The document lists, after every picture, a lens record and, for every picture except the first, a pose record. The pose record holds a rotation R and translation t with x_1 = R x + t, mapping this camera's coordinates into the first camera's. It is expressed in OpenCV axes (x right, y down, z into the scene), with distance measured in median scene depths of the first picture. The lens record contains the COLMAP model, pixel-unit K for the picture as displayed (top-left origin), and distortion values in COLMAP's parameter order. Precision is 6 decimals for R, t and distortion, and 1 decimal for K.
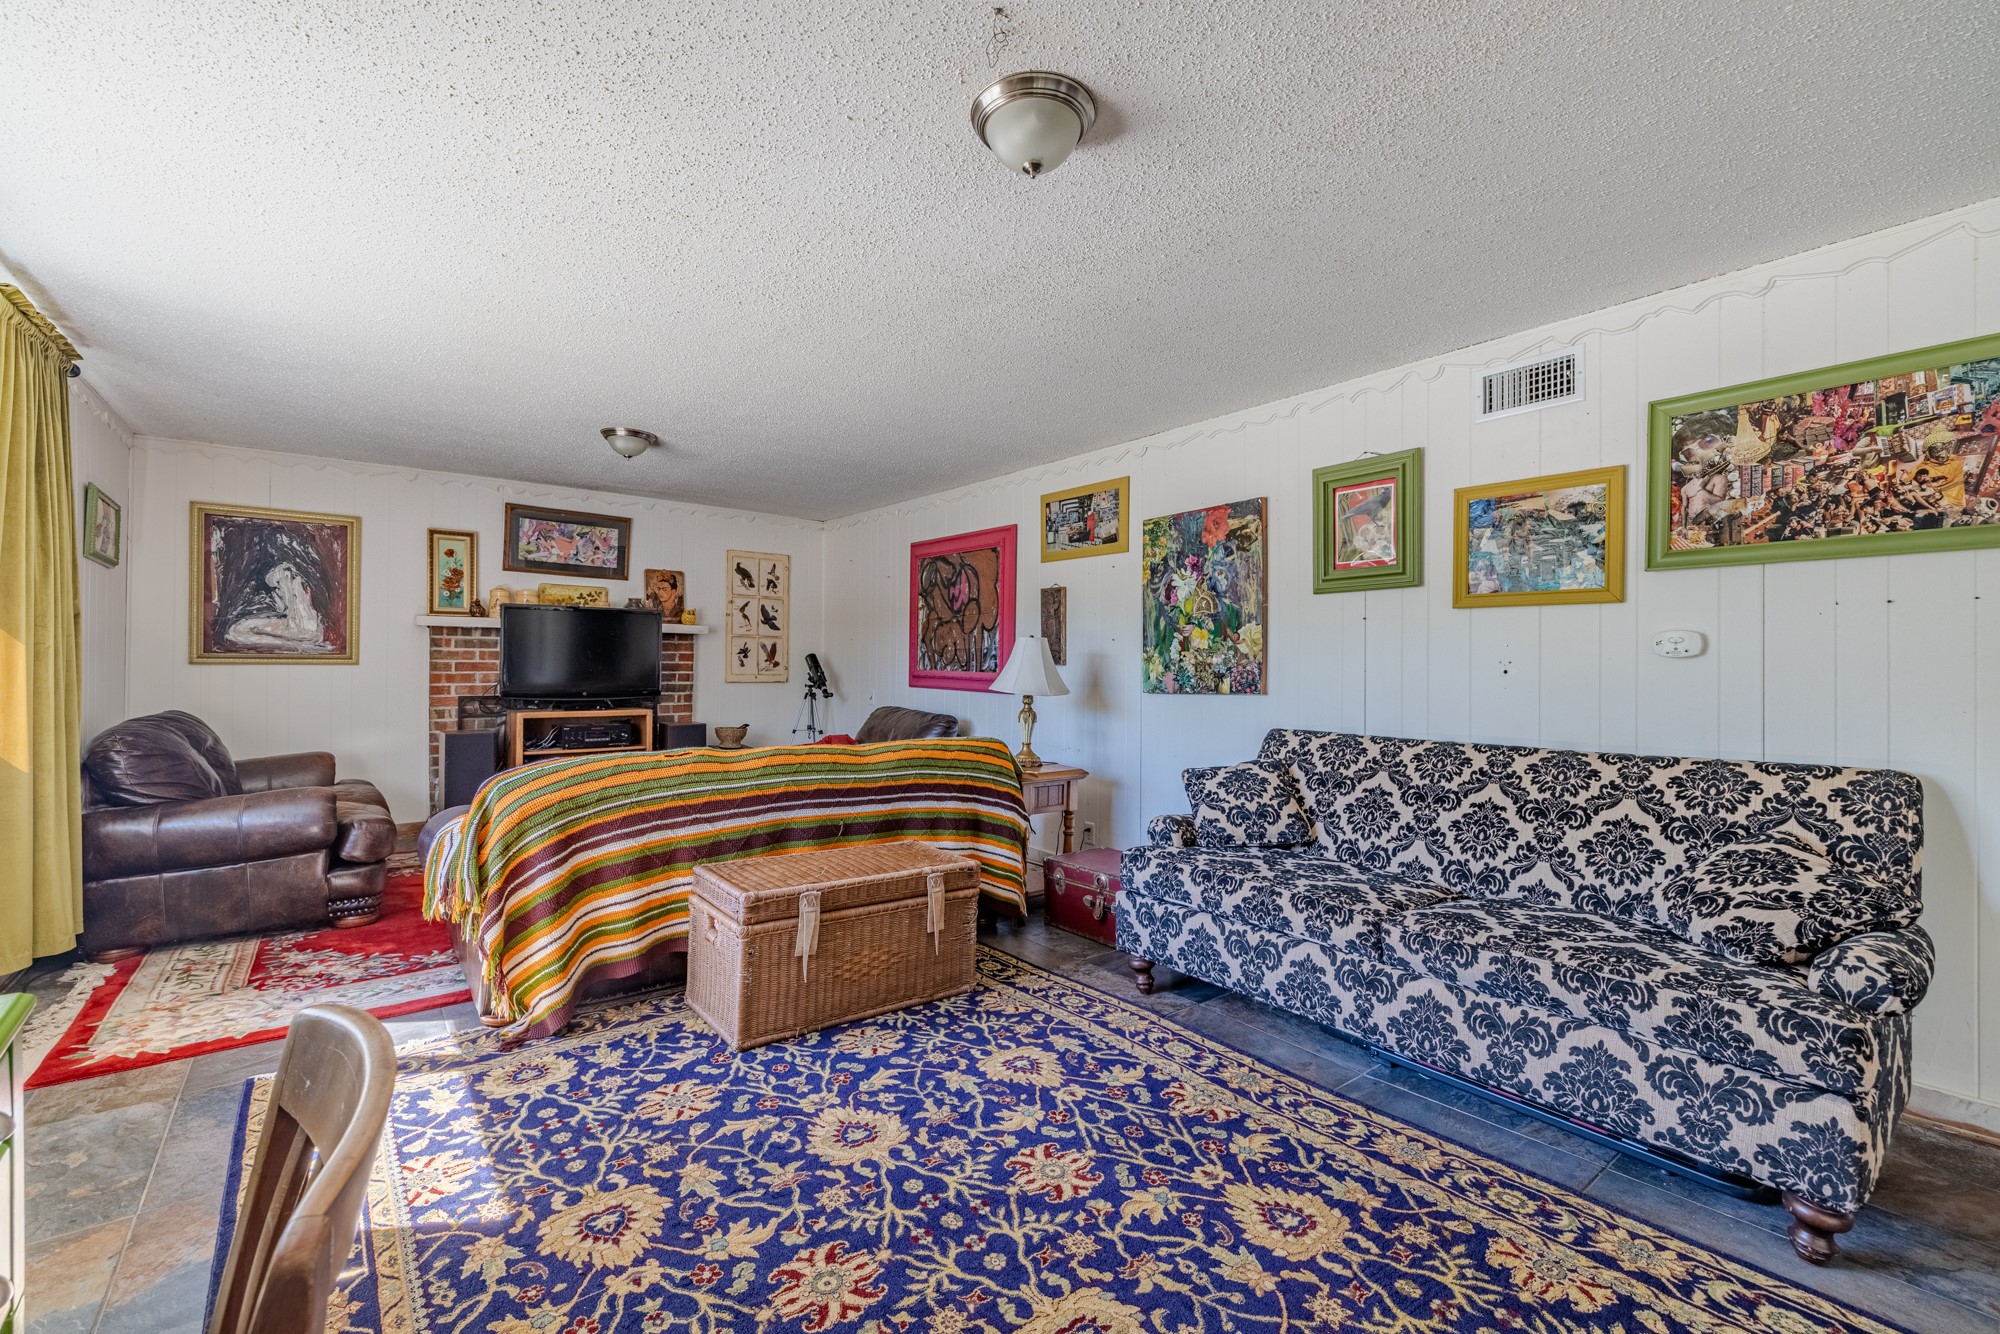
lens RADIAL K [[838.7, 0, 993.0], [0, 838.7, 667.1], [0, 0, 1]] dist [0.000916, -0.000162]
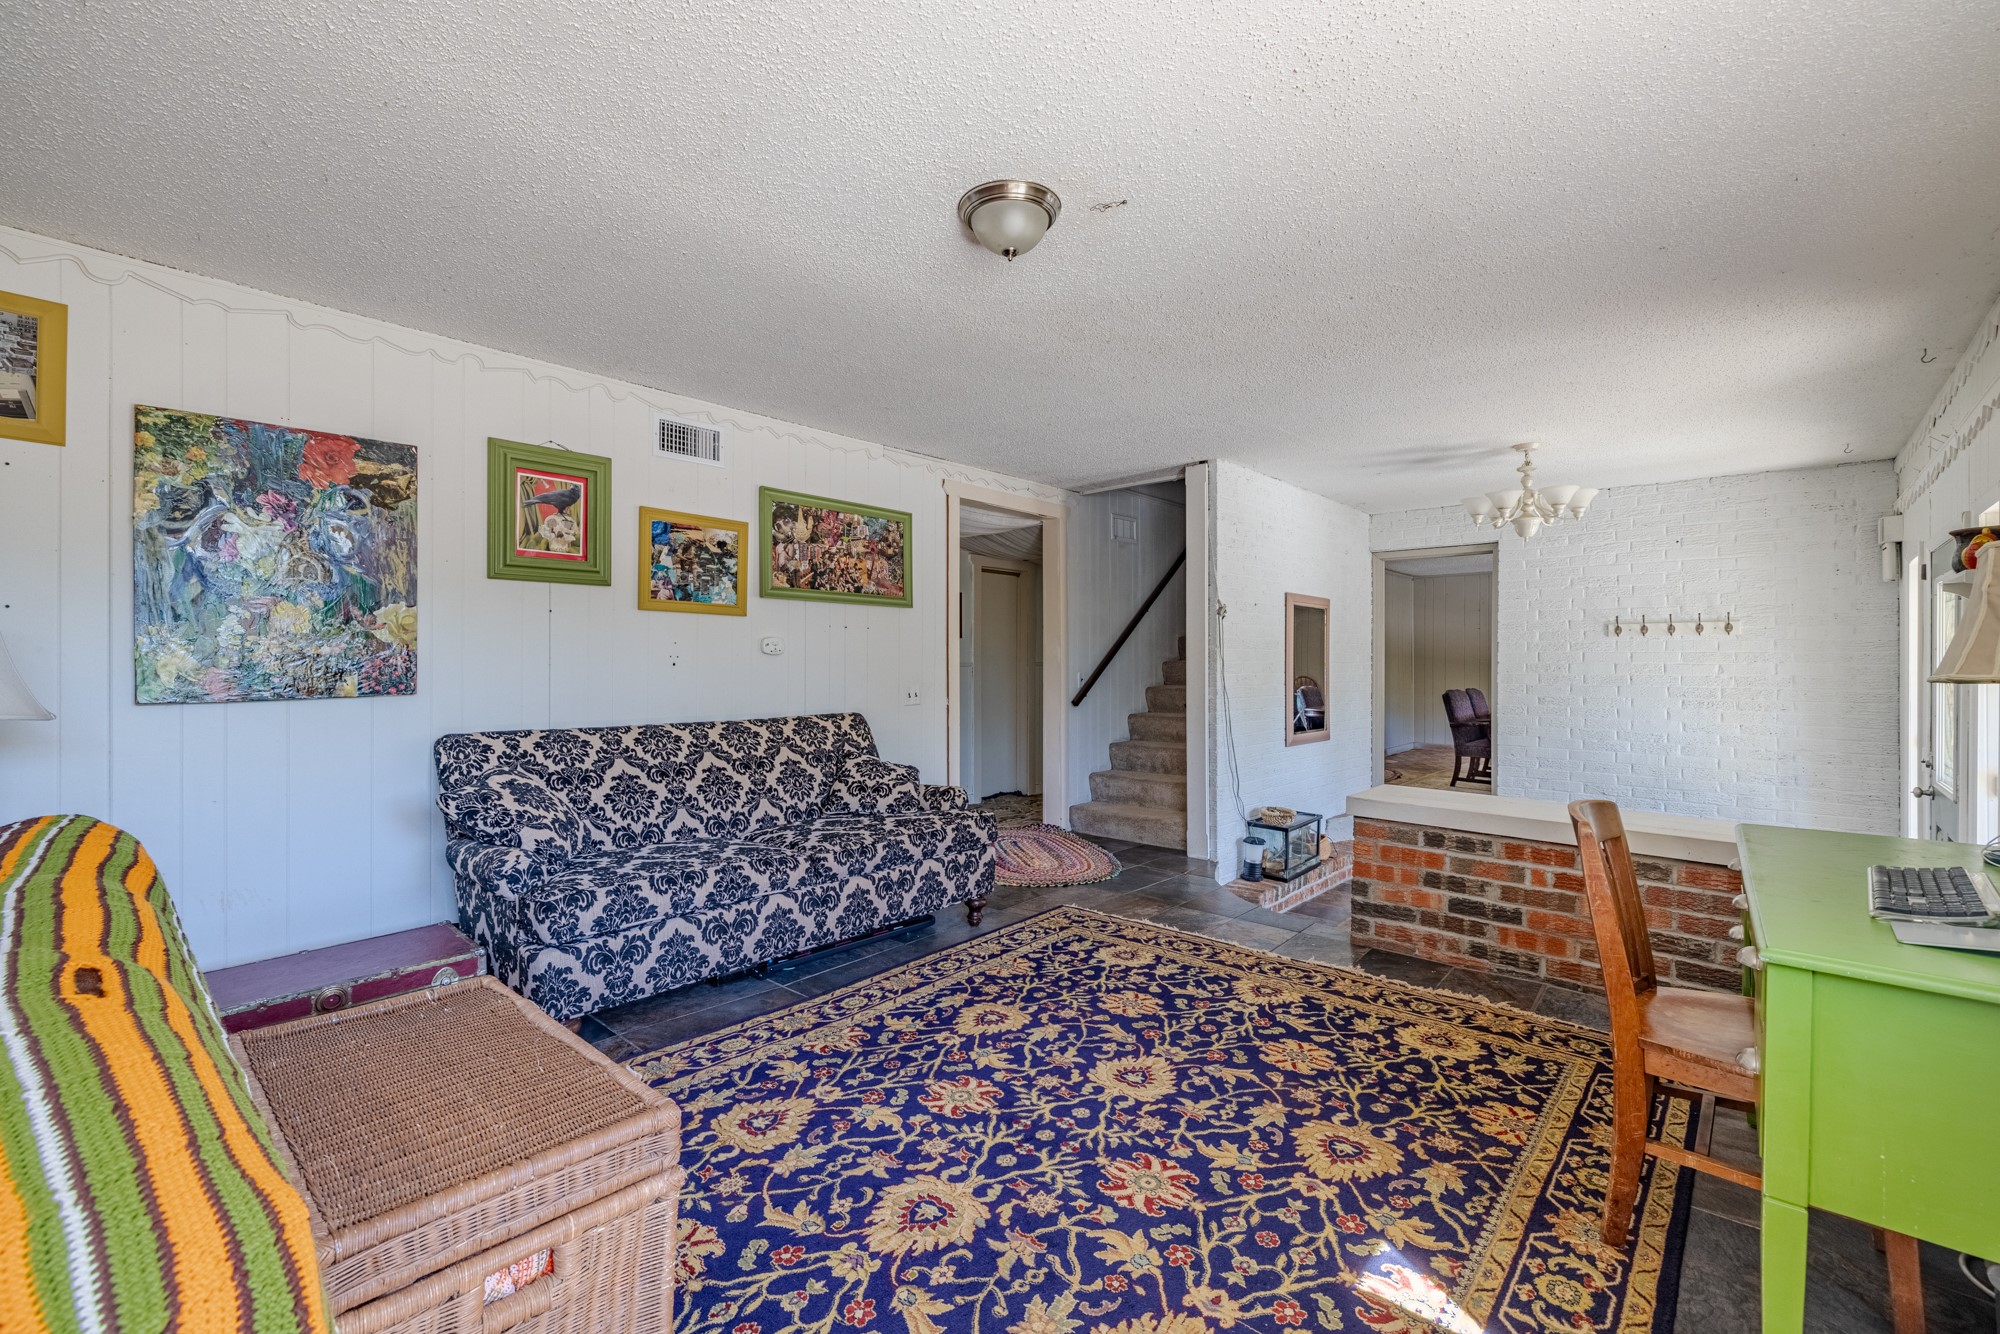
lens RADIAL K [[838.7, 0, 993.0], [0, 838.7, 667.1], [0, 0, 1]] dist [0.000916, -0.000162]
pose [[-0.162407, -0.011495, 0.986657, -0.537323], [-0.005309, 0.999928, 0.010776, -0.004764], [-0.986710, -0.003488, -0.162456, 0.570312]]
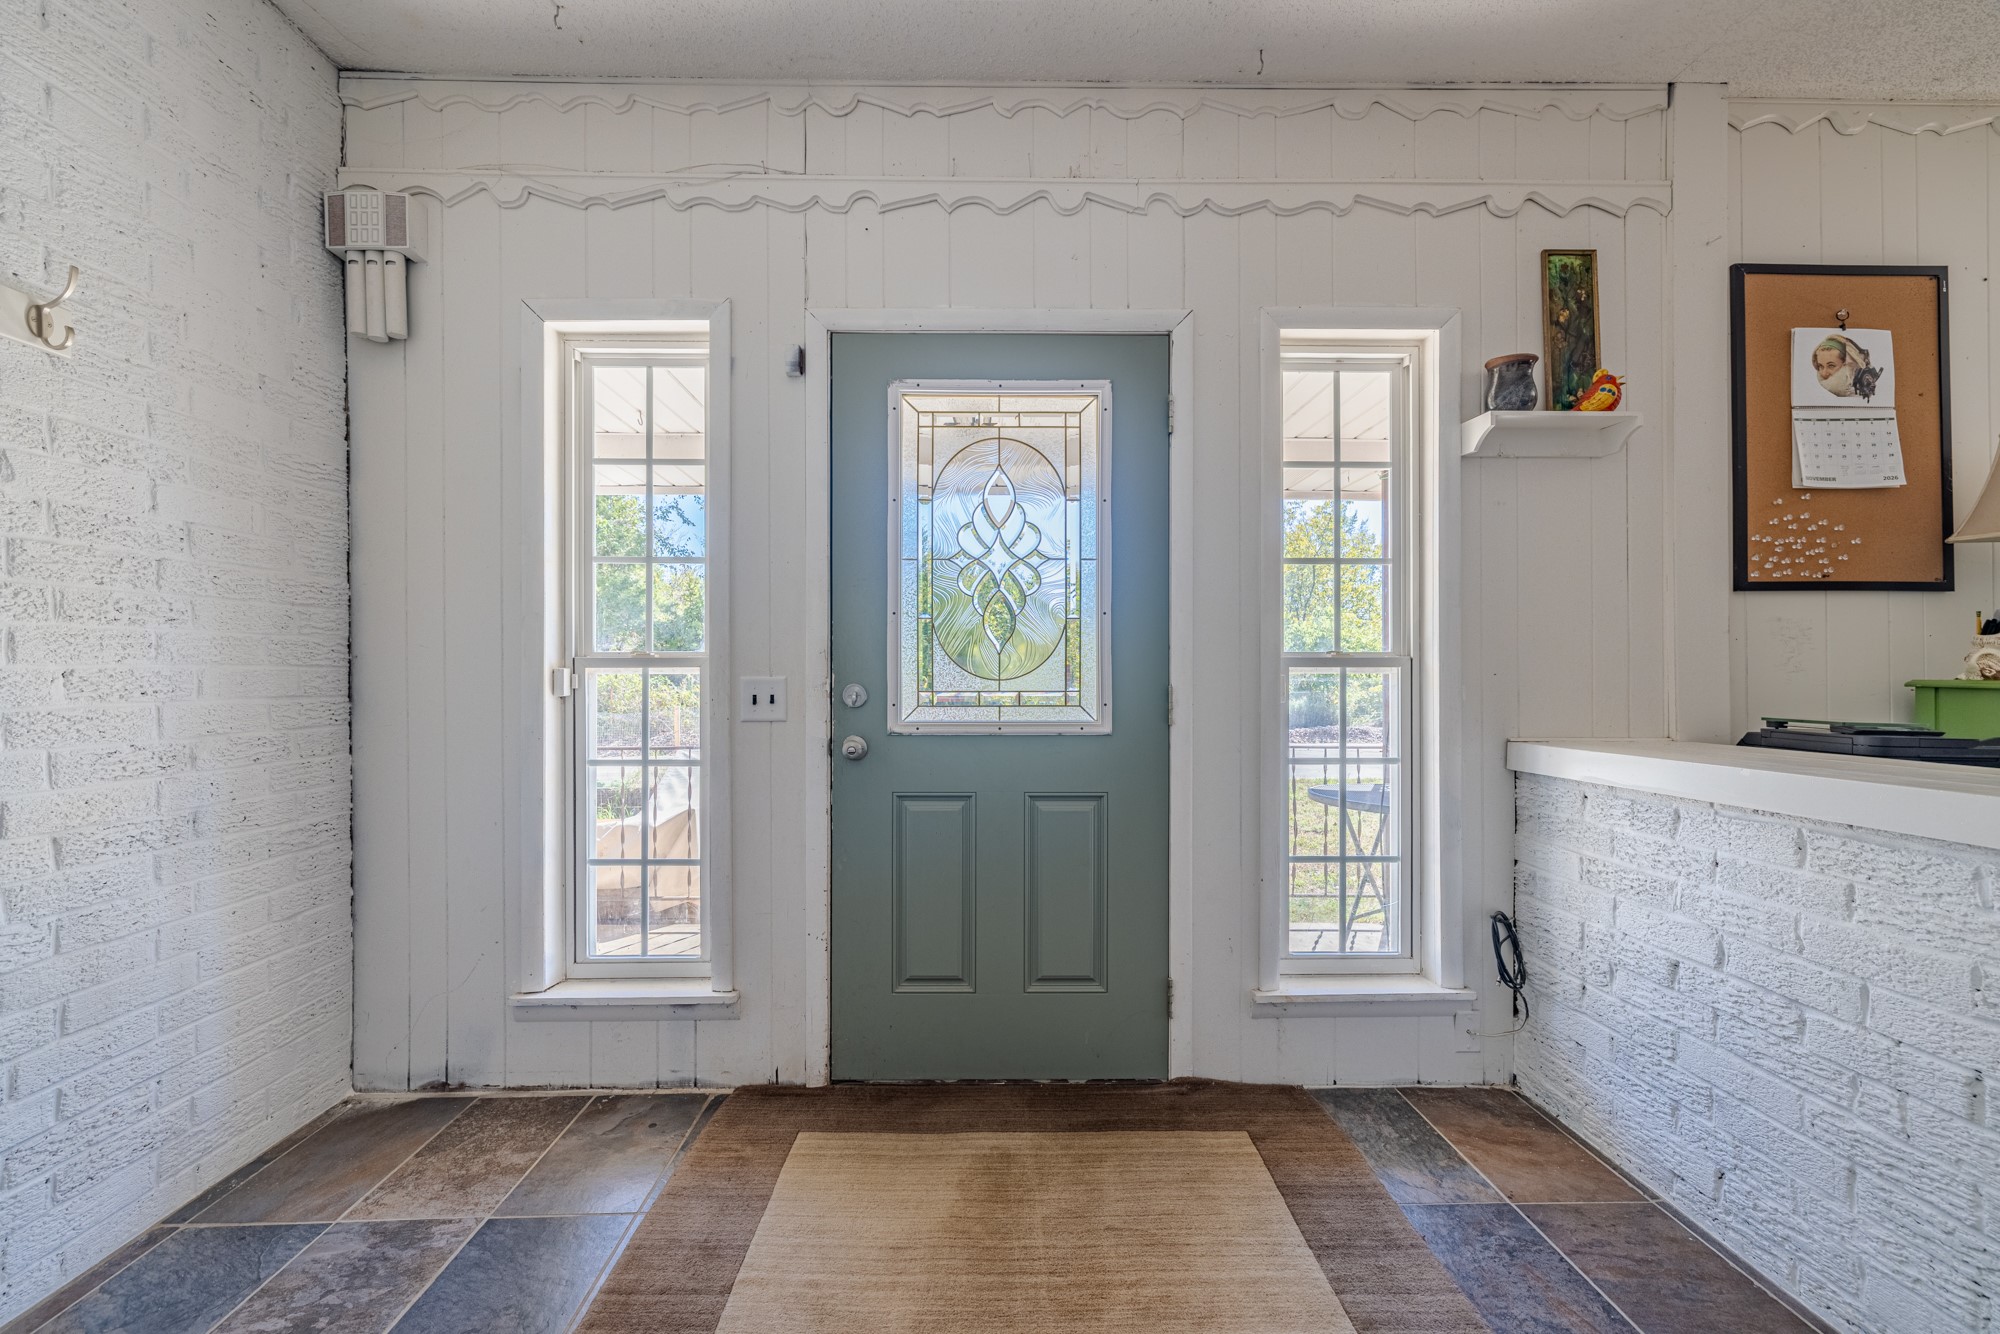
lens RADIAL K [[838.7, 0, 993.0], [0, 838.7, 667.1], [0, 0, 1]] dist [0.000916, -0.000162]
pose [[-0.602227, -0.008054, -0.798284, 0.667337], [-0.002250, 0.999962, -0.008391, 0.098375], [0.798321, -0.003257, -0.602223, -0.268987]]
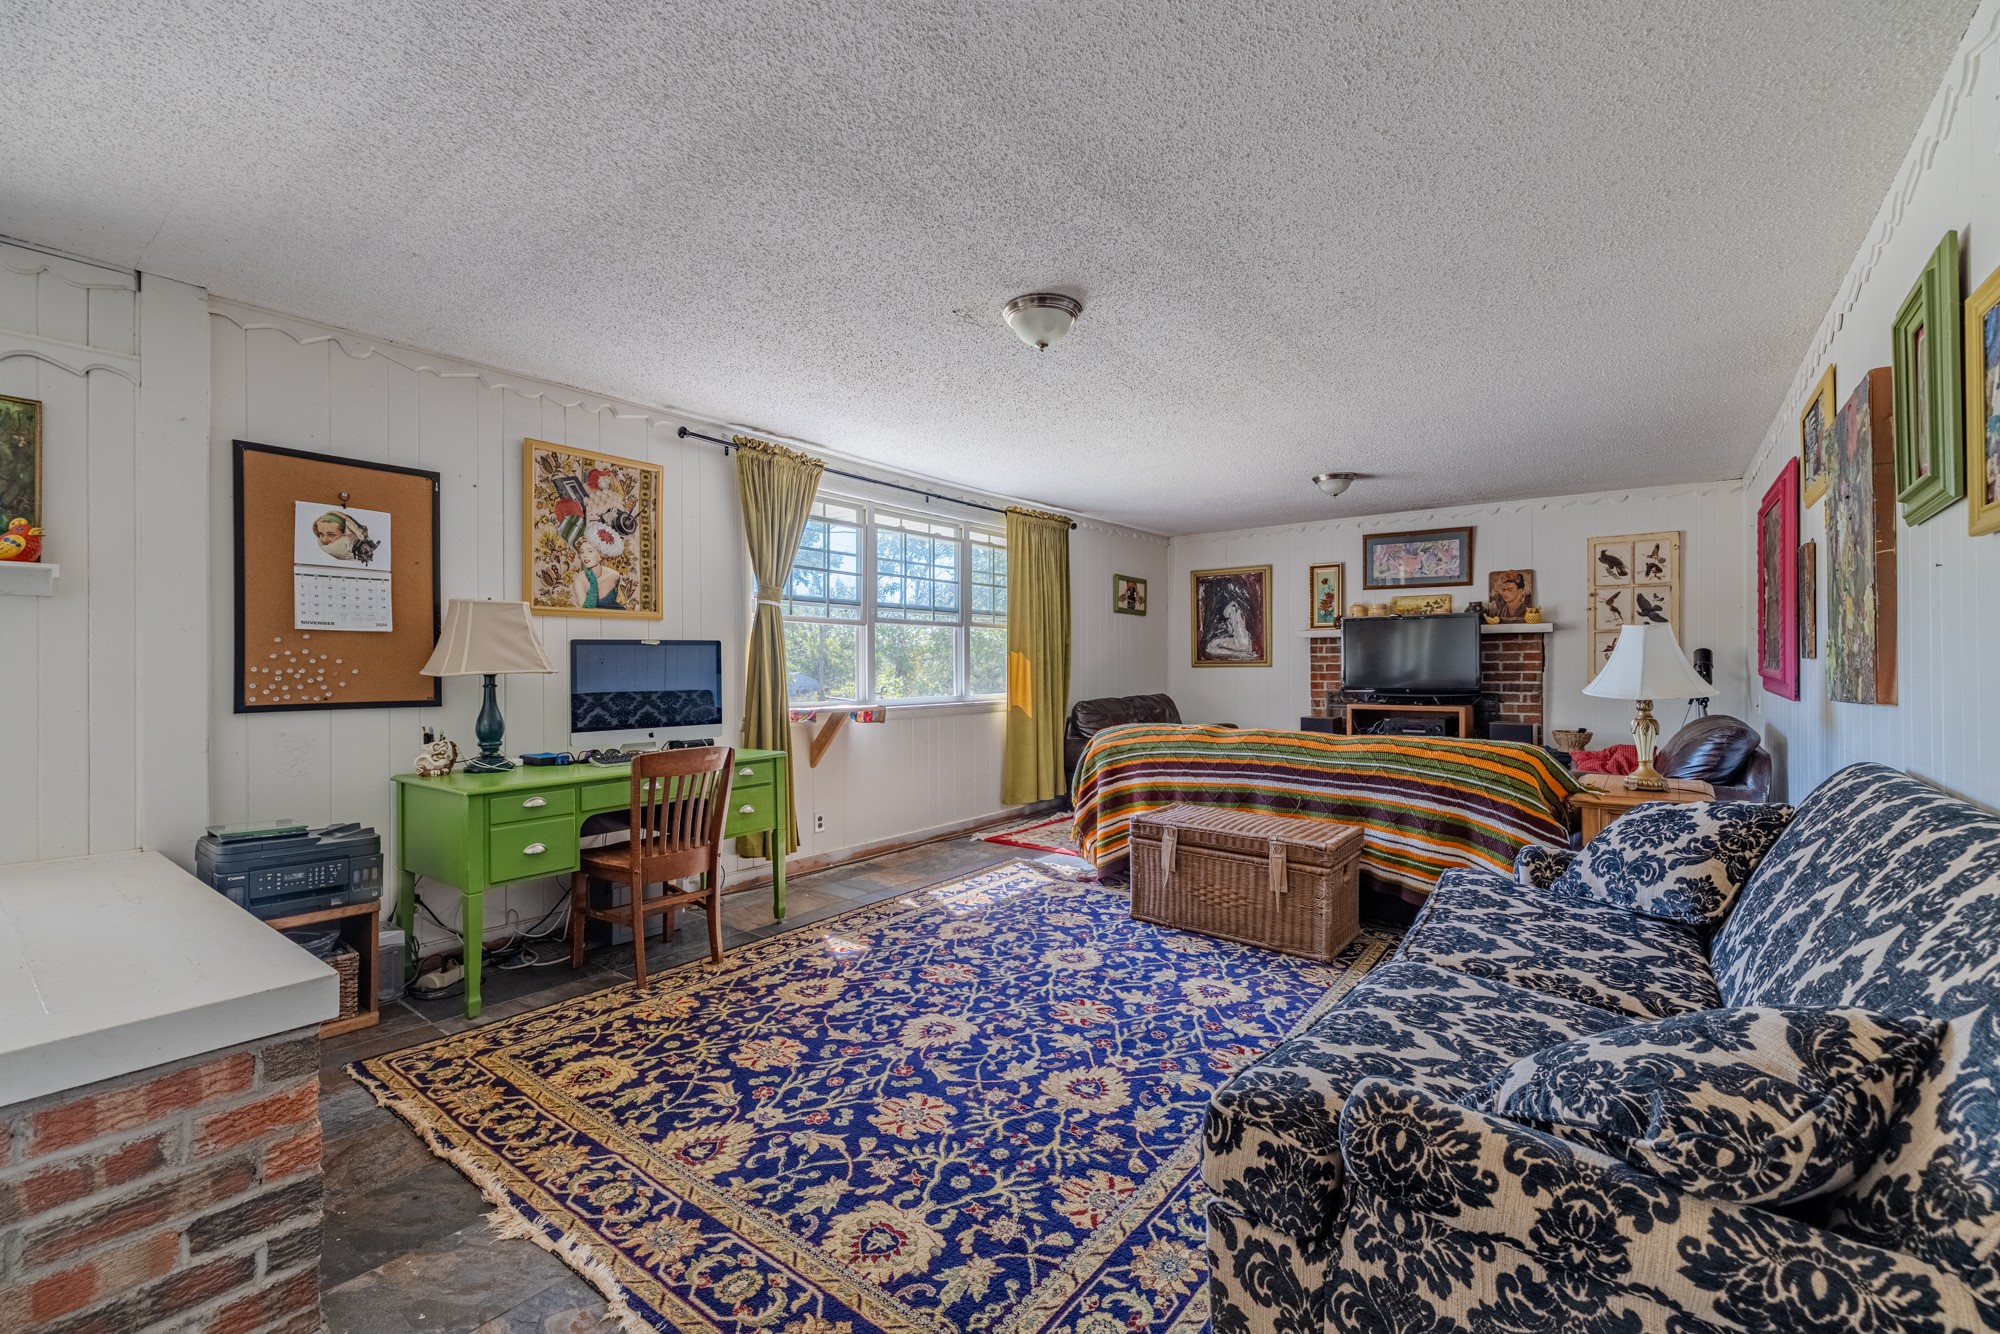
lens RADIAL K [[843.2, 0, 991.5], [0, 843.2, 665.8], [0, 0, 1]] dist [-0.000605, 0.000005]
pose [[0.239338, -0.009755, -0.970887, 0.722558], [0.005444, 0.999947, -0.008705, 0.007108], [0.970921, -0.003202, 0.239379, 0.248467]]
